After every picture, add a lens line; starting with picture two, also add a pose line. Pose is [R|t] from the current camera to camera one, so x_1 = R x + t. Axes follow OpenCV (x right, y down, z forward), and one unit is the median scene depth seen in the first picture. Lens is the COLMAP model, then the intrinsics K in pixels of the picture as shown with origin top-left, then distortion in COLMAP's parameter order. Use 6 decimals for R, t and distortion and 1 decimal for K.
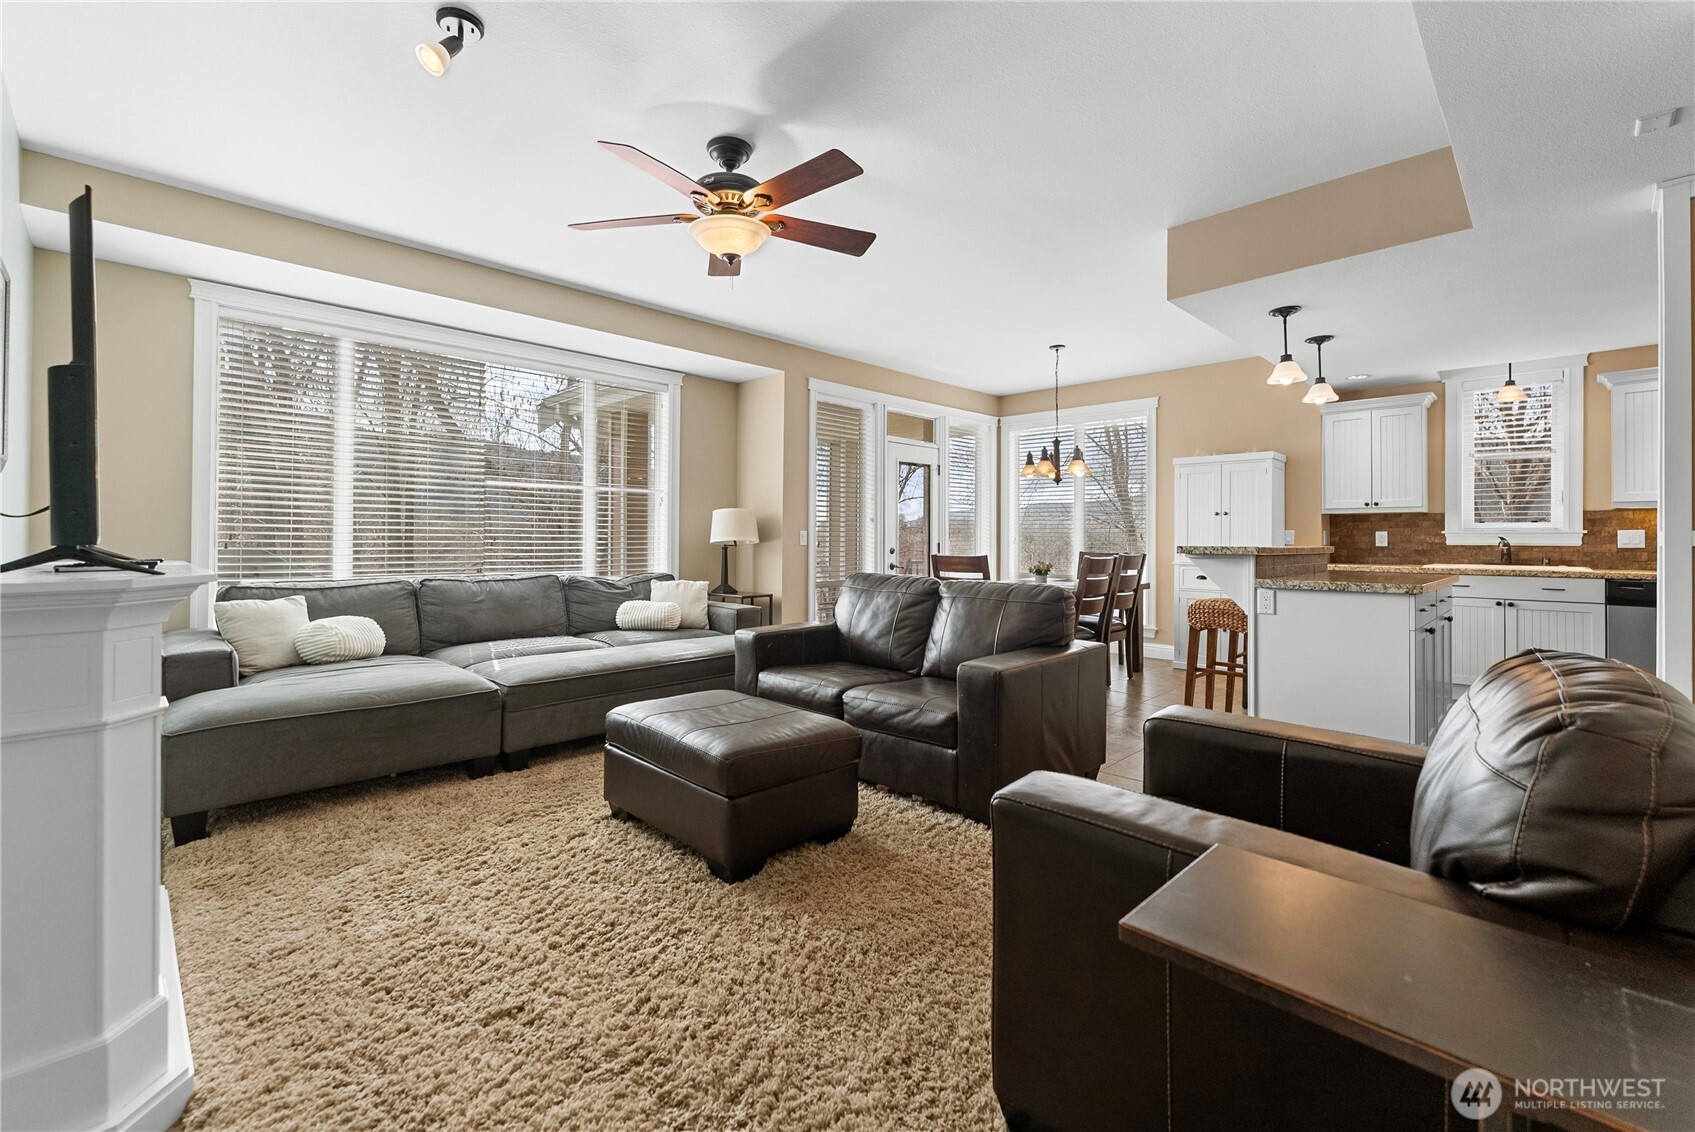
lens RADIAL K [[712.4, 0, 842.4], [0, 712.4, 542.8], [0, 0, 1]] dist [0.003260, 0.000452]
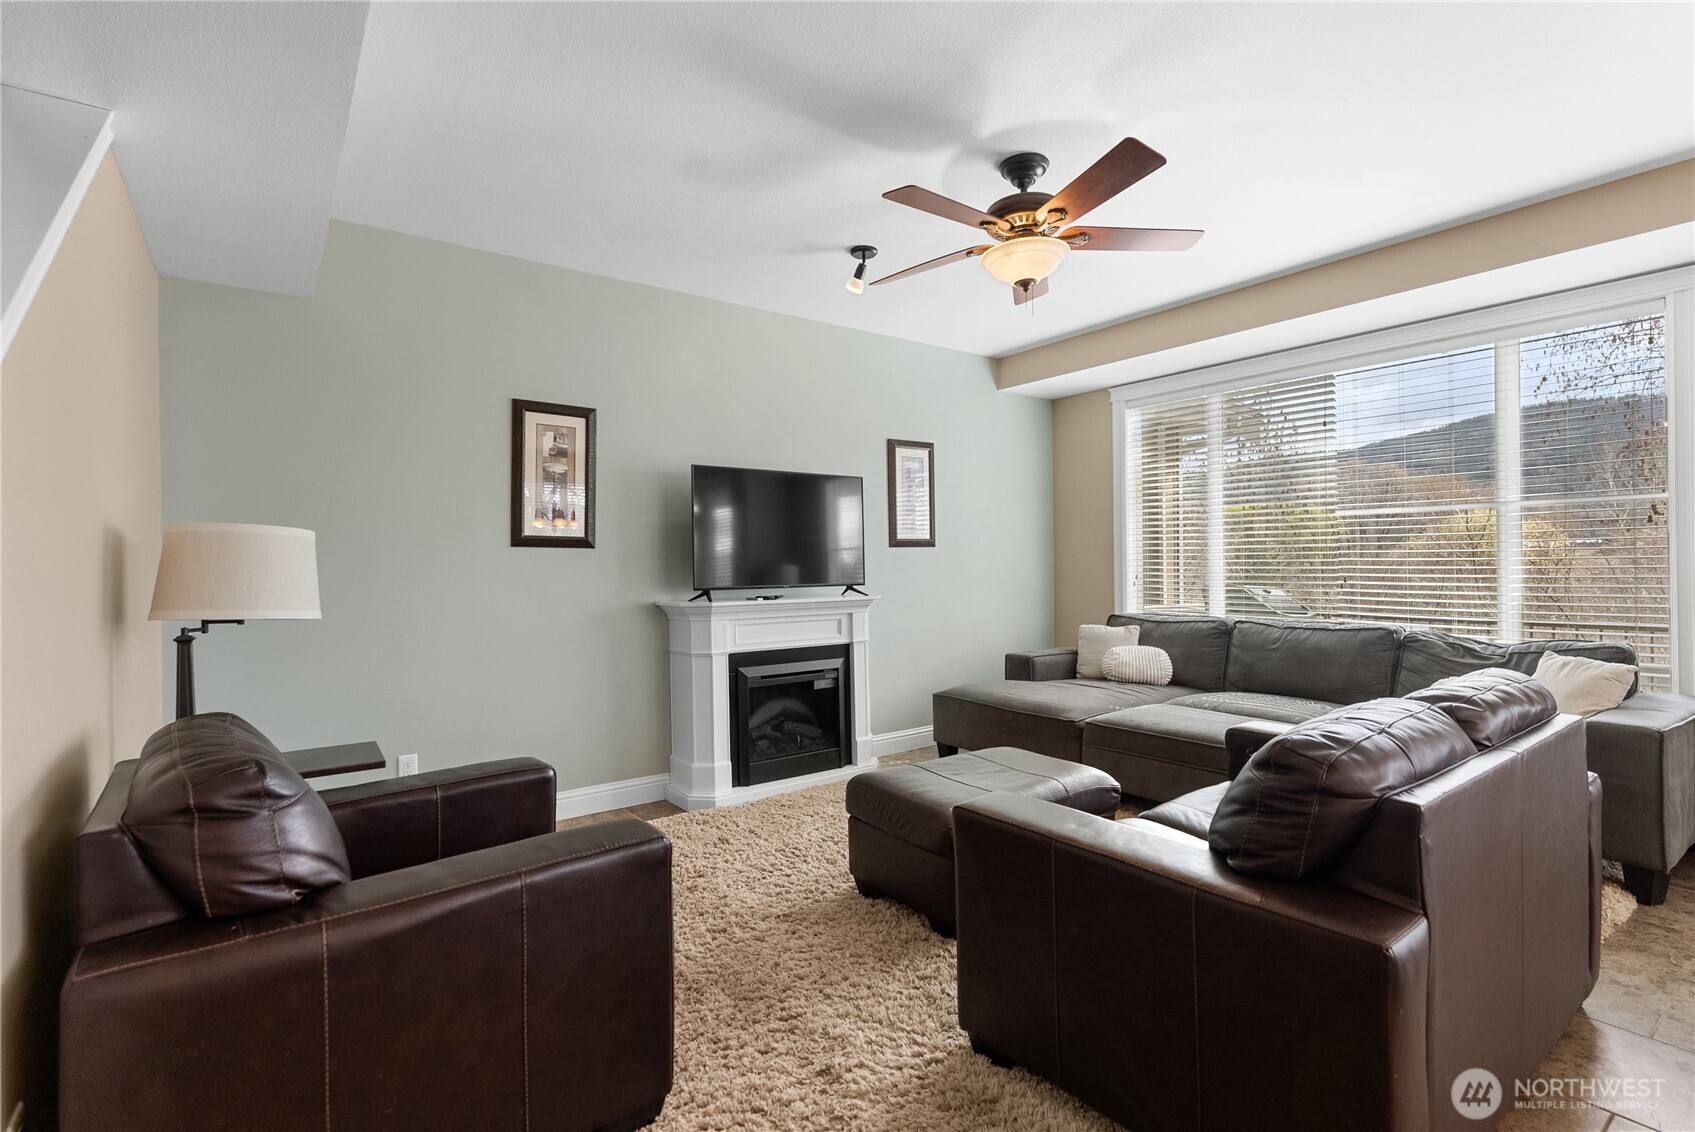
lens RADIAL K [[808.6, 0, 847.5], [0, 808.6, 566.0], [0, 0, 1]] dist [-0.000807, -0.000058]
pose [[-0.145920, -0.007449, -0.989268, 0.691485], [-0.001580, 0.999972, -0.007296, -0.018253], [0.989295, 0.000498, -0.145927, 0.728216]]
